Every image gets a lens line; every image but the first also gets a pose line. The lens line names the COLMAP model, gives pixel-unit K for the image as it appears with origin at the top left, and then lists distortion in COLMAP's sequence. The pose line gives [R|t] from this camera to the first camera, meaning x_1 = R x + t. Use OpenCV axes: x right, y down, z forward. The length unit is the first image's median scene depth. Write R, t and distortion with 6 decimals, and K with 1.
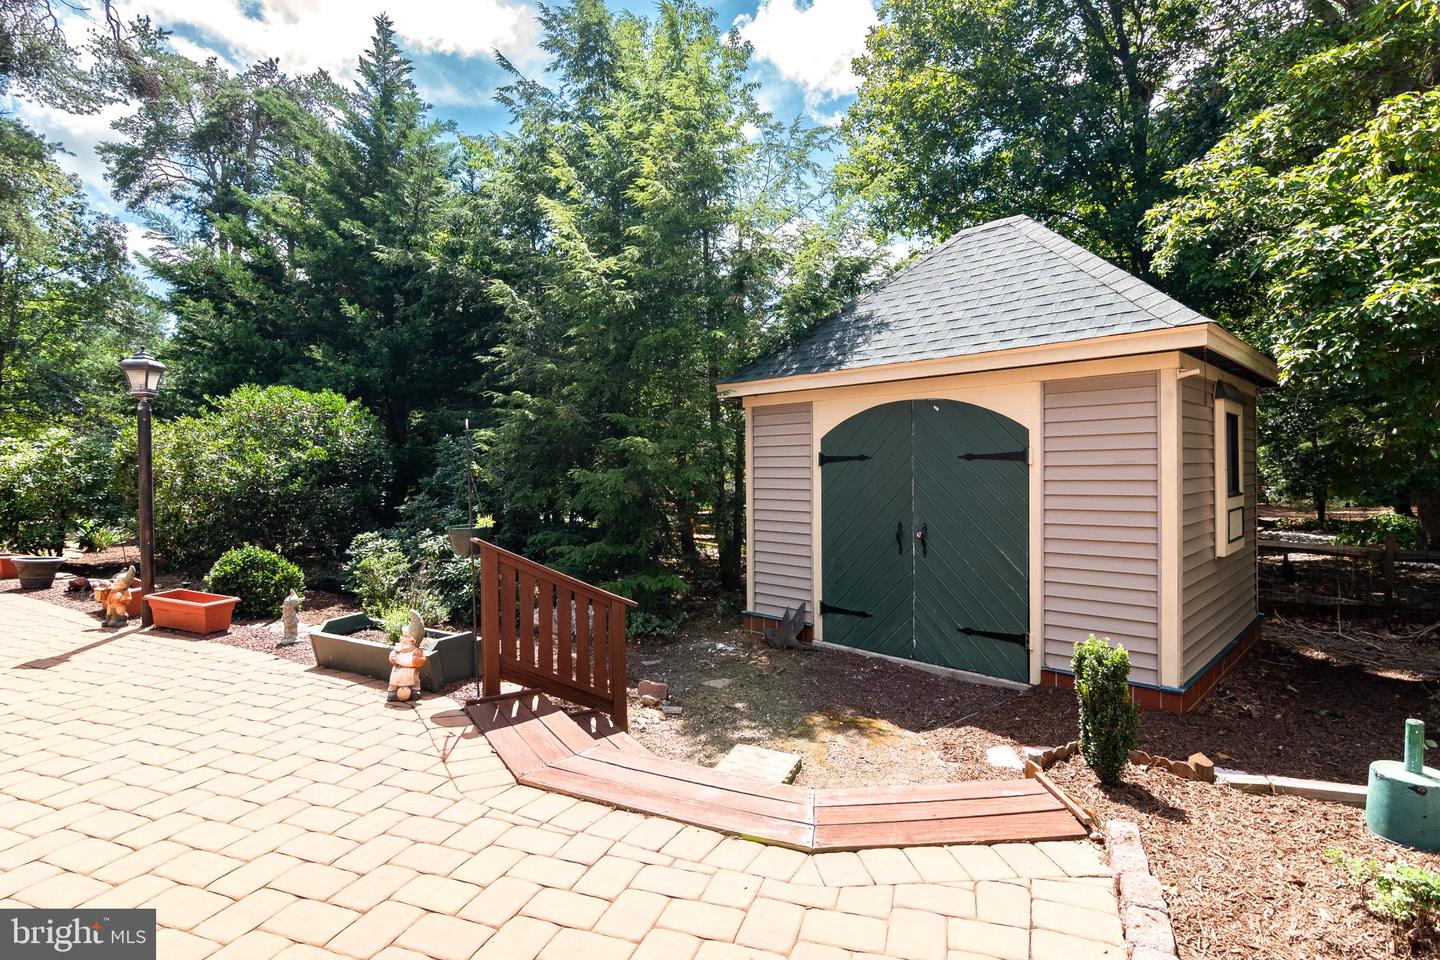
lens RADIAL K [[663.0, 0, 720.0], [0, 663.0, 480.0], [0, 0, 1]] dist [0.000759, -0.000065]
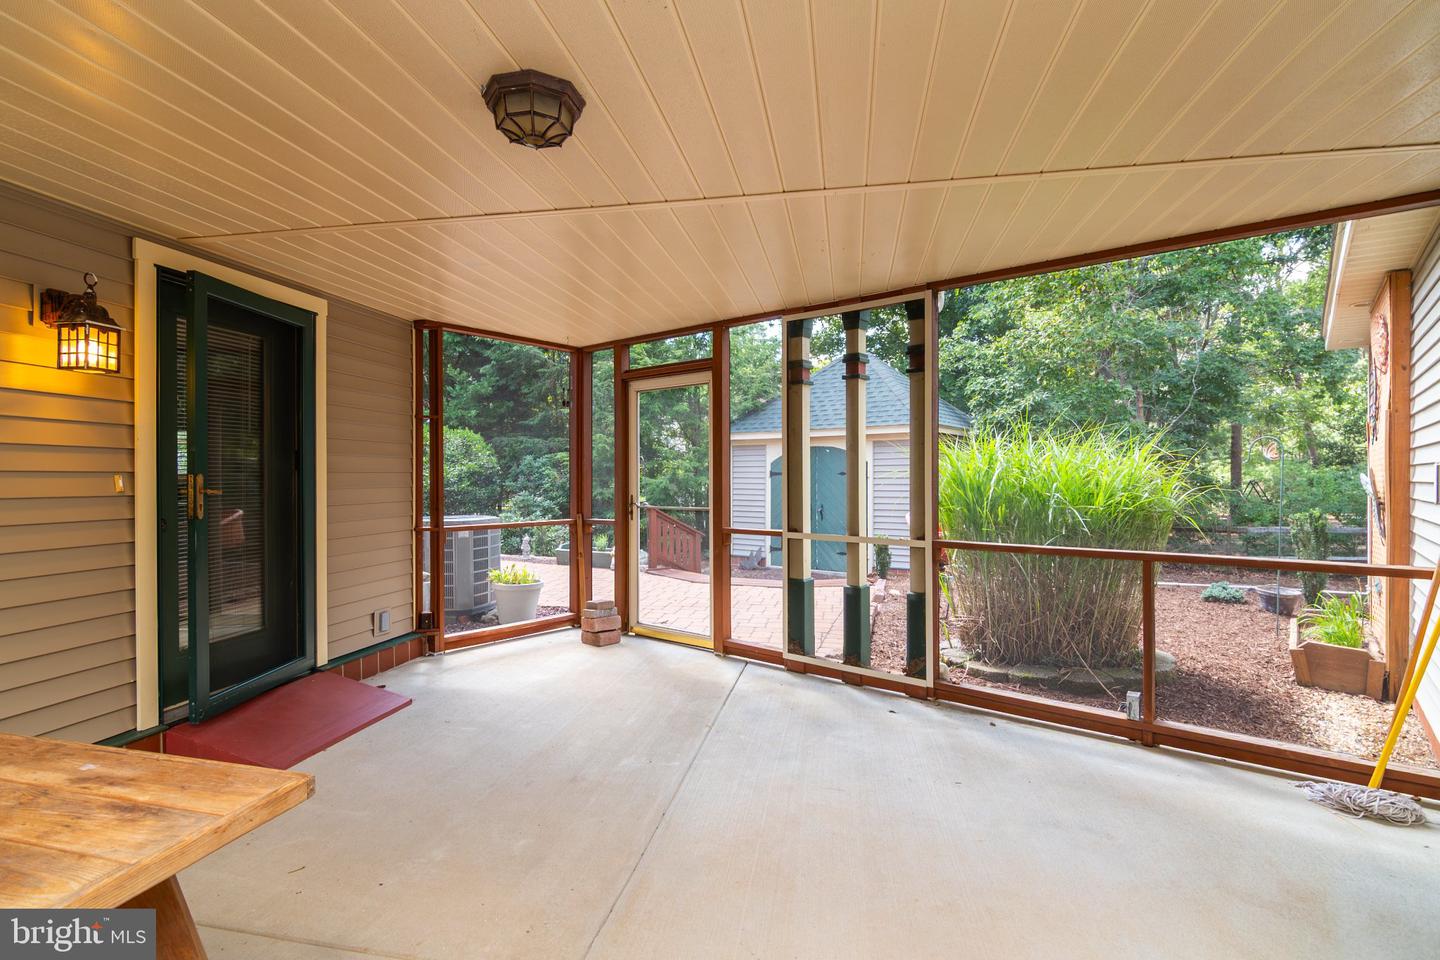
lens RADIAL K [[663.0, 0, 720.0], [0, 663.0, 480.0], [0, 0, 1]] dist [0.000759, -0.000065]
pose [[0.986542, 0.012332, 0.163042, -0.319789], [-0.011567, 0.999917, -0.005636, 0.000142], [-0.163098, 0.003674, 0.986603, -0.929769]]
